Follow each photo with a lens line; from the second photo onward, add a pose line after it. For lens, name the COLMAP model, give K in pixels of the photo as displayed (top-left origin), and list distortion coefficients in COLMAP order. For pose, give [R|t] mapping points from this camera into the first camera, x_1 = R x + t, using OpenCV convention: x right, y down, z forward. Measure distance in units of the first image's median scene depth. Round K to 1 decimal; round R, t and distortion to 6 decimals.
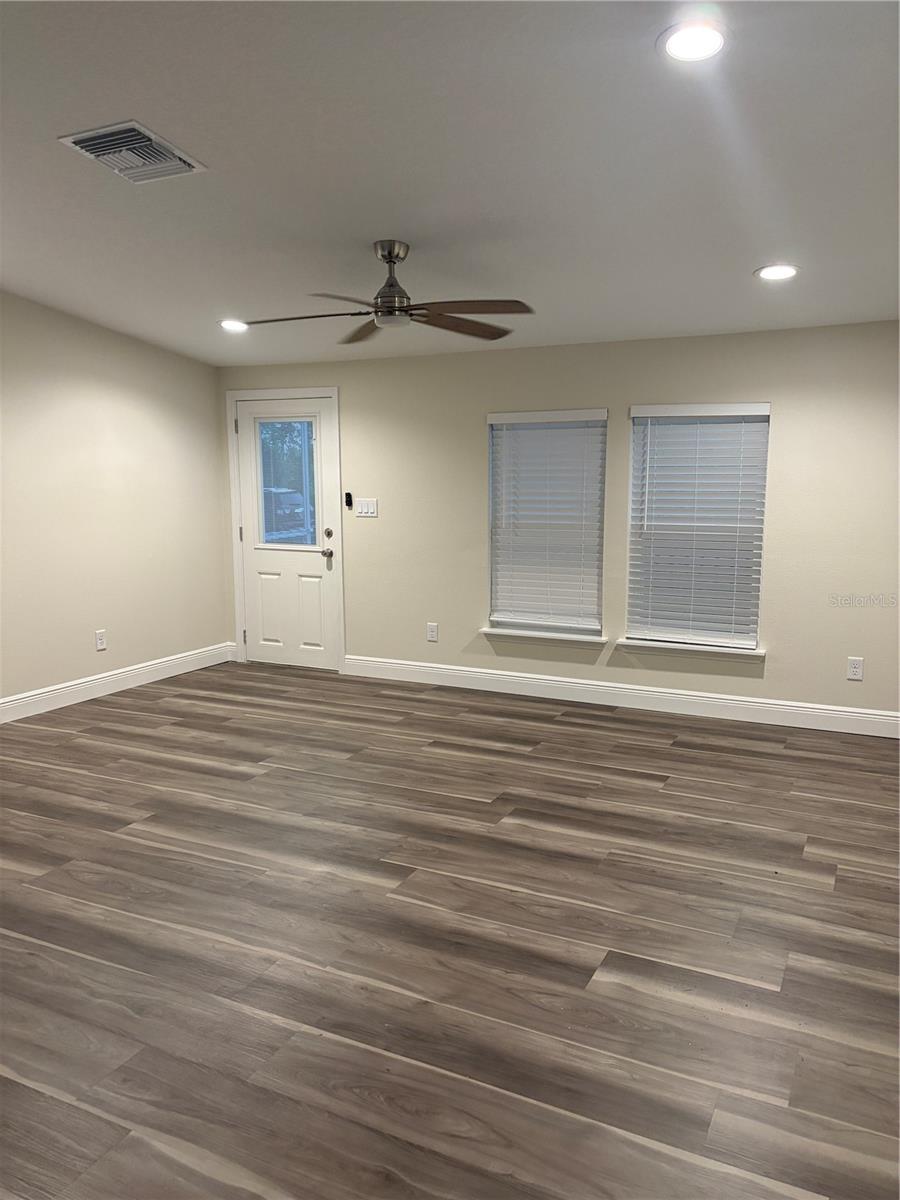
lens RADIAL K [[901.9, 0, 453.7], [0, 901.9, 599.6], [0, 0, 1]] dist [0.081445, -0.104723]
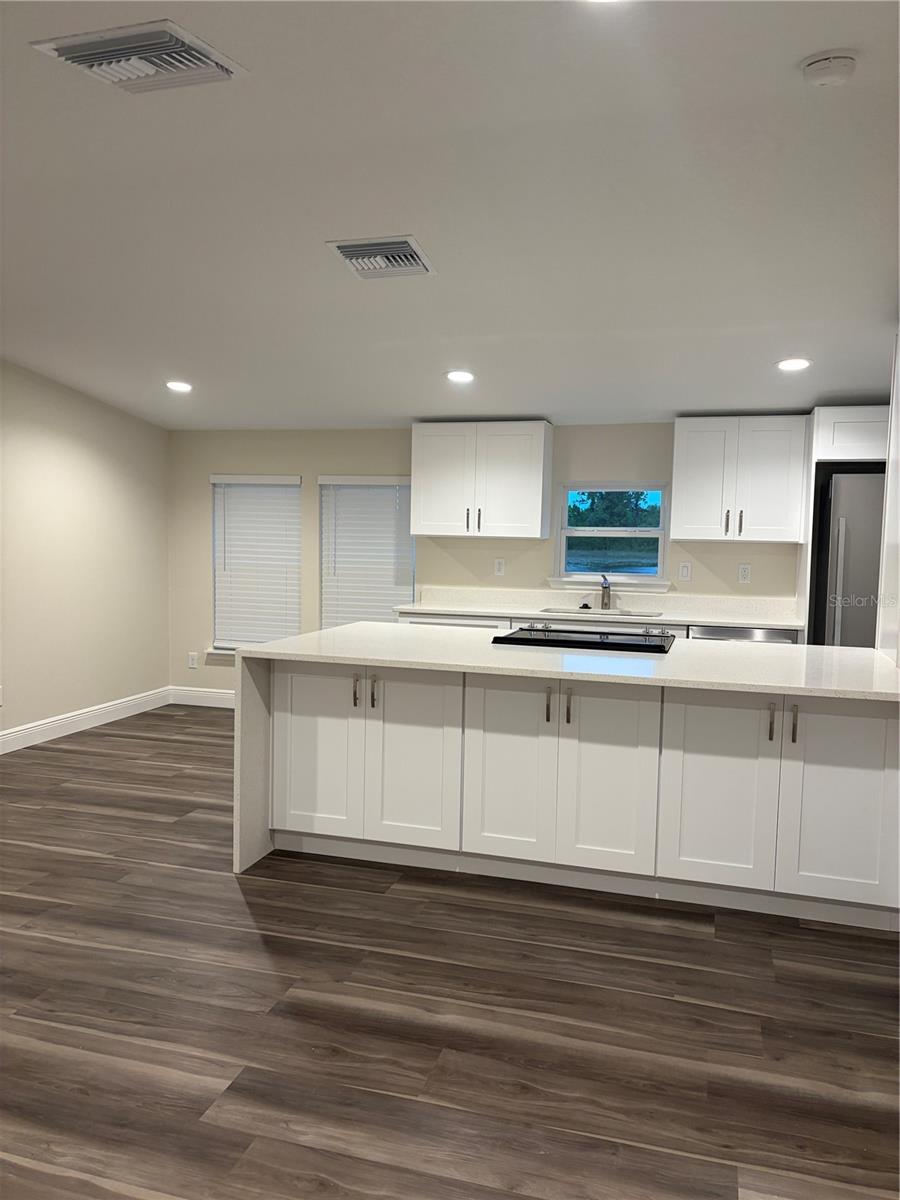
lens RADIAL K [[900.8, 0, 450.0], [0, 900.8, 600.0], [0, 0, 1]] dist [0.075343, -0.096605]
pose [[-0.986344, -0.000054, -0.164698, -0.381213], [-0.036463, 0.975256, 0.218050, -0.211223], [0.160611, 0.221078, -0.961940, 1.478163]]
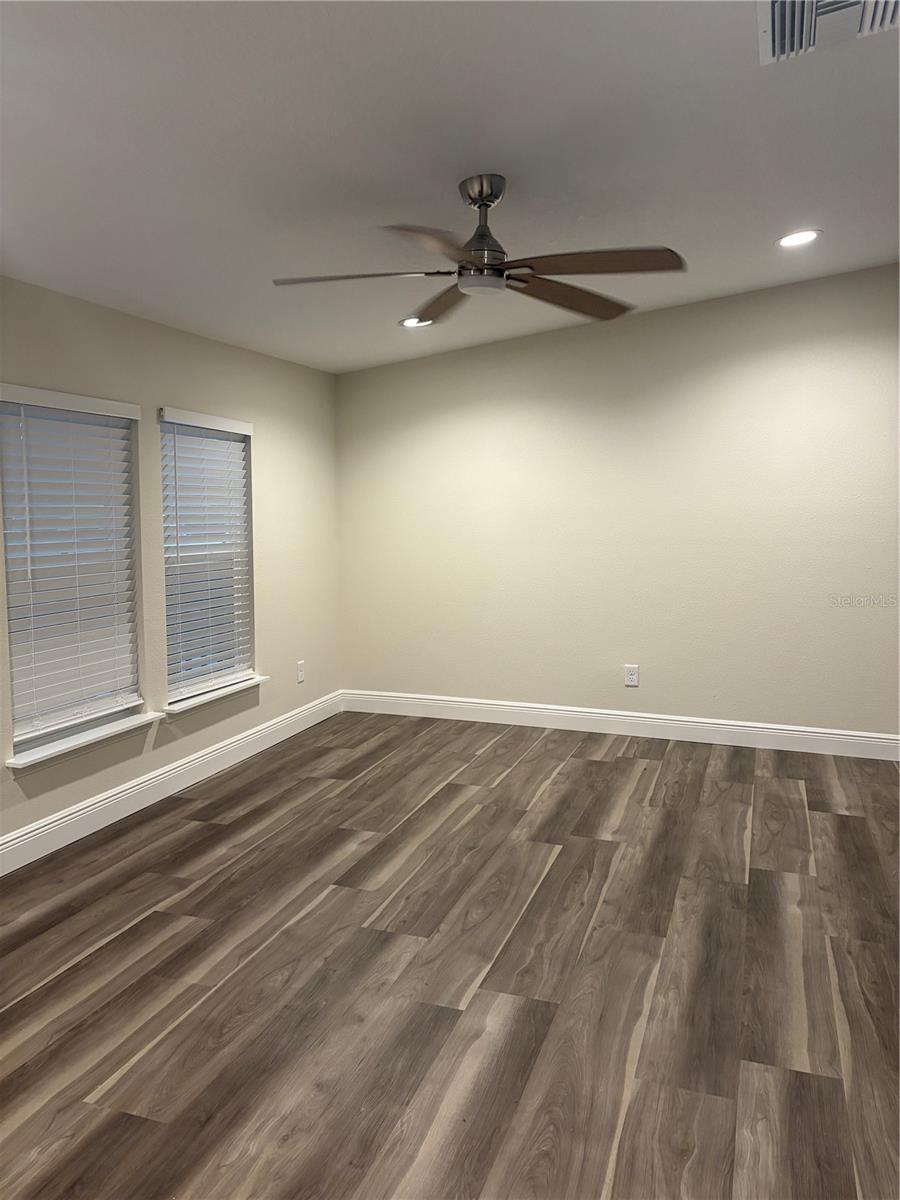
lens RADIAL K [[908.3, 0, 449.0], [0, 908.3, 568.3], [0, 0, 1]] dist [0.032877, -0.006507]
pose [[-0.119382, -0.068611, 0.990475, -0.852478], [0.136082, 0.987064, 0.084776, -0.150118], [-0.983478, 0.144906, -0.108501, 1.181097]]
